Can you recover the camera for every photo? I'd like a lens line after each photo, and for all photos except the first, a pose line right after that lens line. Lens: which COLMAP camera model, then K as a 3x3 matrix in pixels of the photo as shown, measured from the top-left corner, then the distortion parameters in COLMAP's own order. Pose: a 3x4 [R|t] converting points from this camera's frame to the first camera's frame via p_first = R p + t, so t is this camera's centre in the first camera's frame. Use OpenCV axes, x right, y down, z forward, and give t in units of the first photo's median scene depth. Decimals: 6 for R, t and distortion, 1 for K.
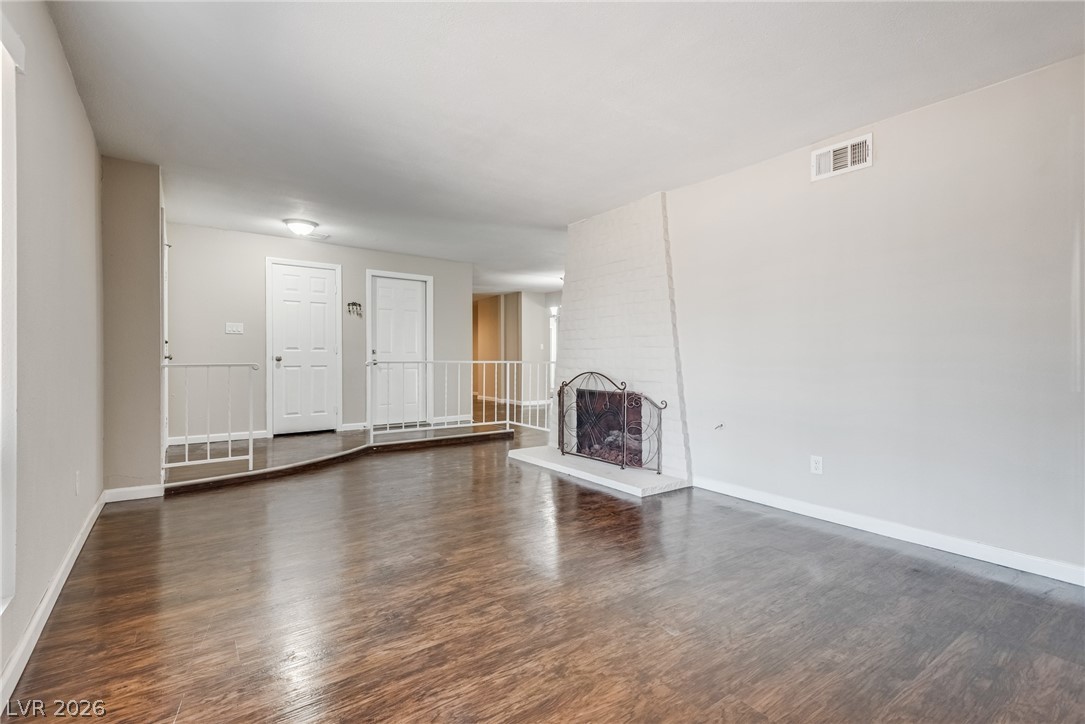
lens RADIAL K [[494.7, 0, 537.4], [0, 494.7, 357.1], [0, 0, 1]] dist [0.014795, -0.000633]
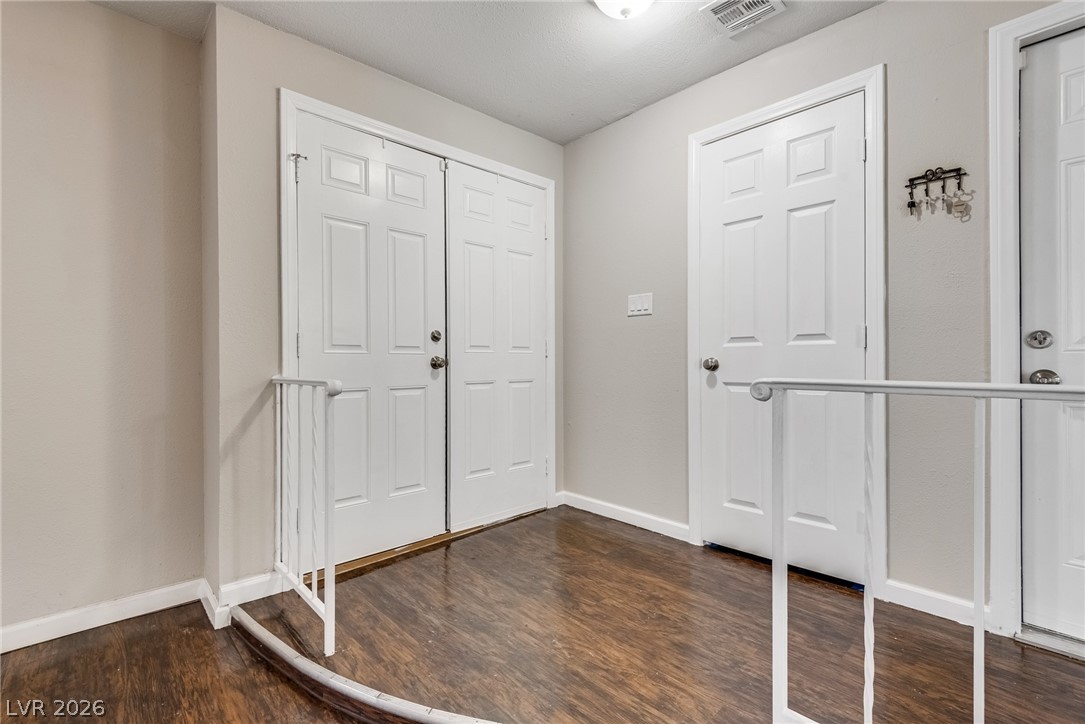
lens RADIAL K [[494.7, 0, 537.4], [0, 494.7, 357.1], [0, 0, 1]] dist [0.014795, -0.000633]
pose [[0.113872, -0.009366, -0.993451, -0.268159], [0.006229, 0.999943, -0.008714, -0.001579], [0.993476, -0.005196, 0.113924, 1.824648]]
